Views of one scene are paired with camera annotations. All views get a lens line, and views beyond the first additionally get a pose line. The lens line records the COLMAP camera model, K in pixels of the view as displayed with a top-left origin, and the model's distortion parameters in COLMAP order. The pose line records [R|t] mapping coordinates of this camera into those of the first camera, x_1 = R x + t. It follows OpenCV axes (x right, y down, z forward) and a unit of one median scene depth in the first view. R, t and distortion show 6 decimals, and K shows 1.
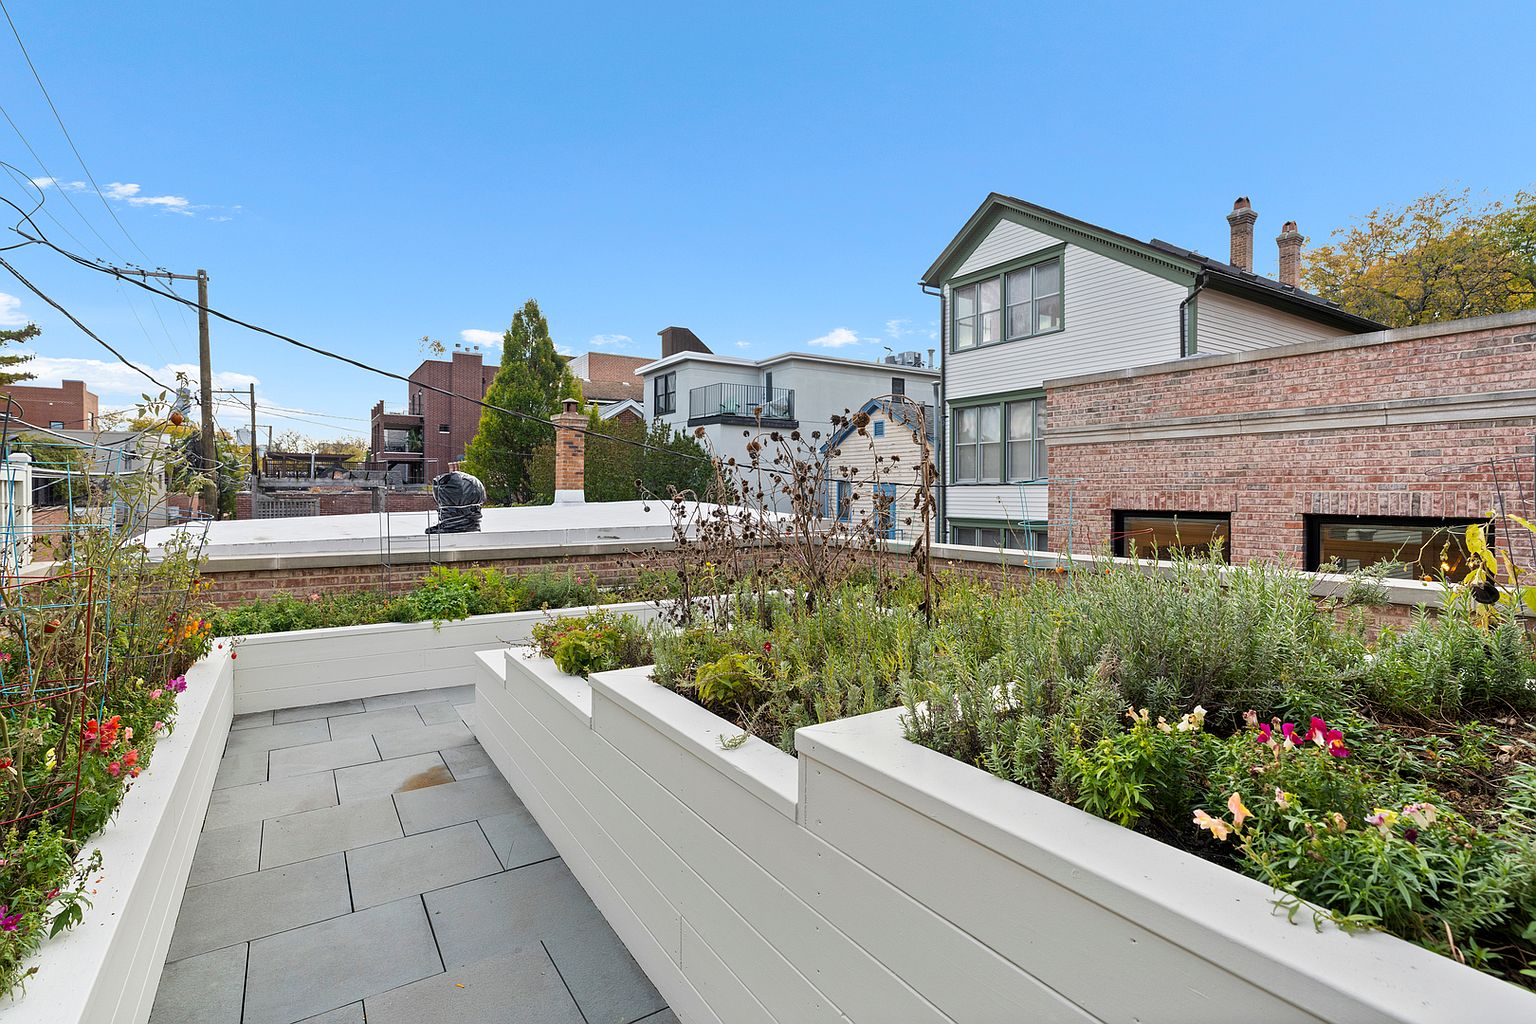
lens RADIAL K [[718.0, 0, 764.3], [0, 718.0, 508.6], [0, 0, 1]] dist [-0.005815, 0.001310]
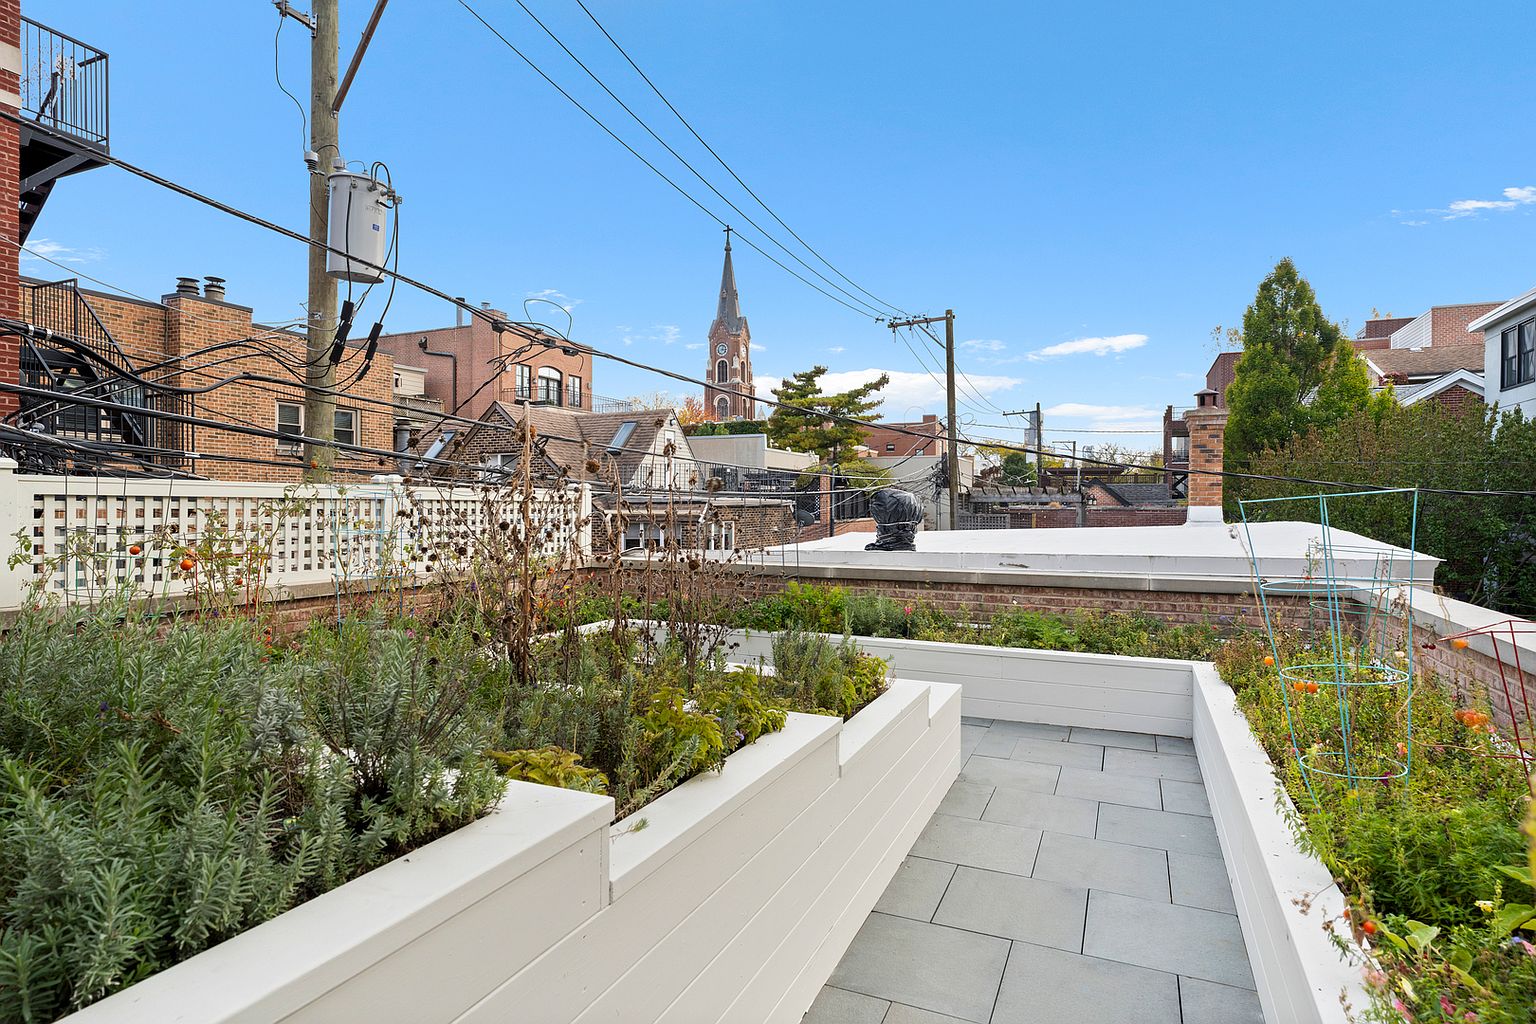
lens RADIAL K [[809.1, 0, 768.6], [0, 809.1, 510.6], [0, 0, 1]] dist [-0.007124, 0.001491]
pose [[0.547427, 0.005229, -0.836837, 0.102396], [-0.019985, 0.999777, -0.006827, -0.002908], [0.836615, 0.020462, 0.547409, 0.058034]]
